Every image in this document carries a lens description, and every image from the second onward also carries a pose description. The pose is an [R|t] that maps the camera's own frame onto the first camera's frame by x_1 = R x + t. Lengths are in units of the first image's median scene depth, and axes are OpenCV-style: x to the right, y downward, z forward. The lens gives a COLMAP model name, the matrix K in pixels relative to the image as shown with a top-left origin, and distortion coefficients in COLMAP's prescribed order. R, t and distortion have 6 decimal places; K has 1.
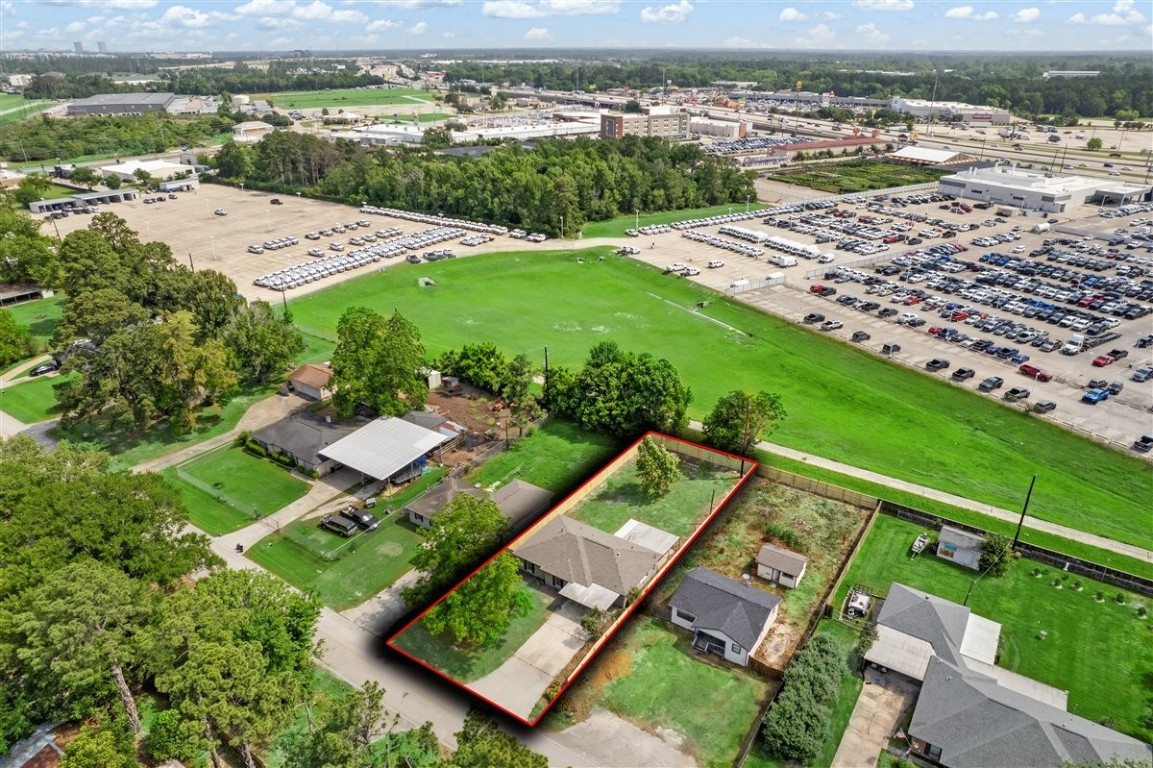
lens RADIAL K [[740.2, 0, 576.5], [0, 740.2, 384.0], [0, 0, 1]] dist [-0.074155, 0.064839]
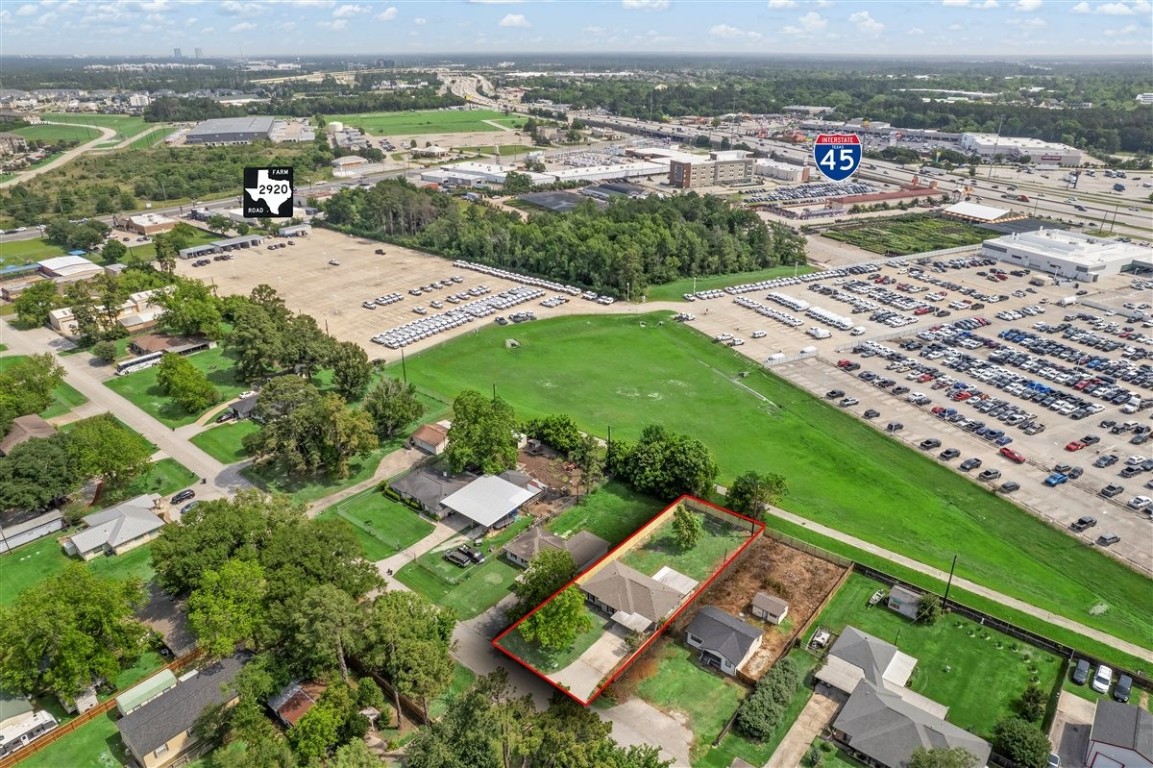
lens RADIAL K [[740.2, 0, 576.5], [0, 740.2, 384.0], [0, 0, 1]] dist [-0.074155, 0.064839]
pose [[0.995476, 0.037466, -0.087315, 0.008992], [-0.038399, 0.999222, -0.009033, -0.080221], [0.086909, 0.012345, 0.996140, -0.227535]]
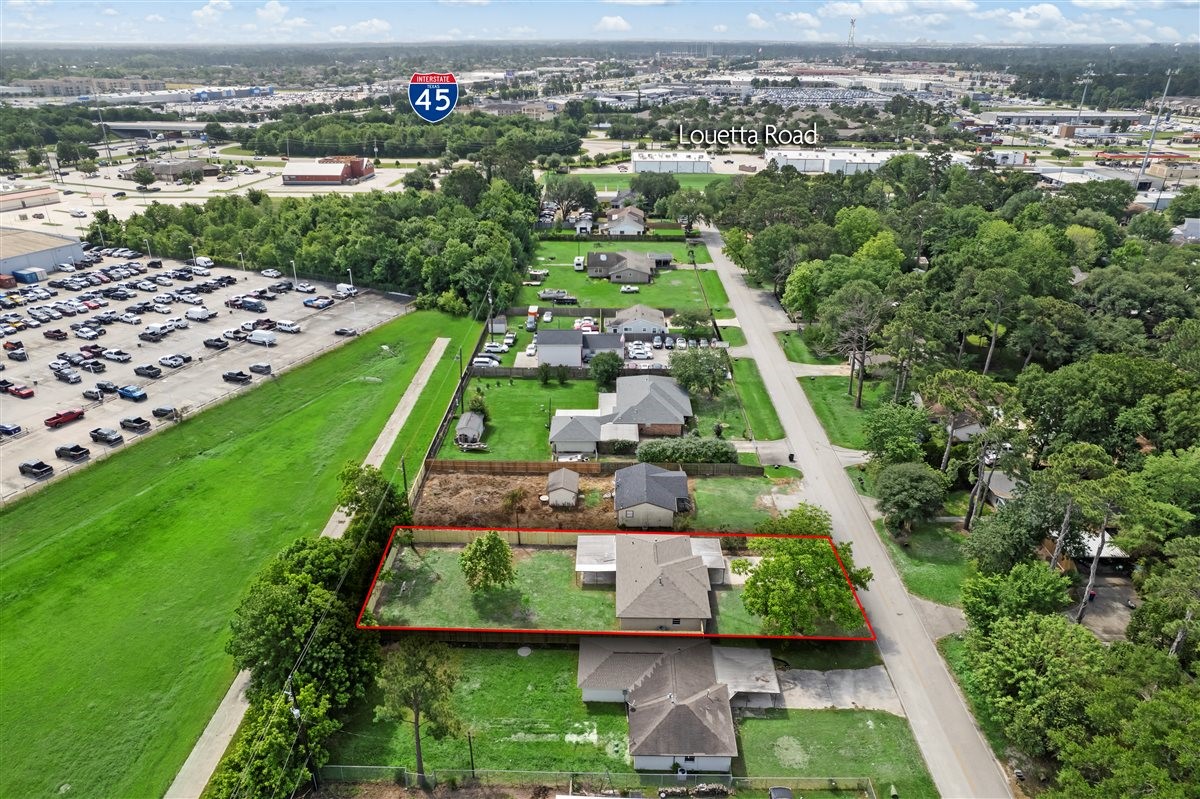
lens RADIAL K [[770.3, 0, 600.0], [0, 770.3, 399.5], [0, 0, 1]] dist [-0.074155, 0.064839]
pose [[-0.542255, -0.359232, 0.759547, -0.319095], [0.357975, 0.719065, 0.595651, -0.281204], [-0.760141, 0.594893, -0.261320, 0.616147]]
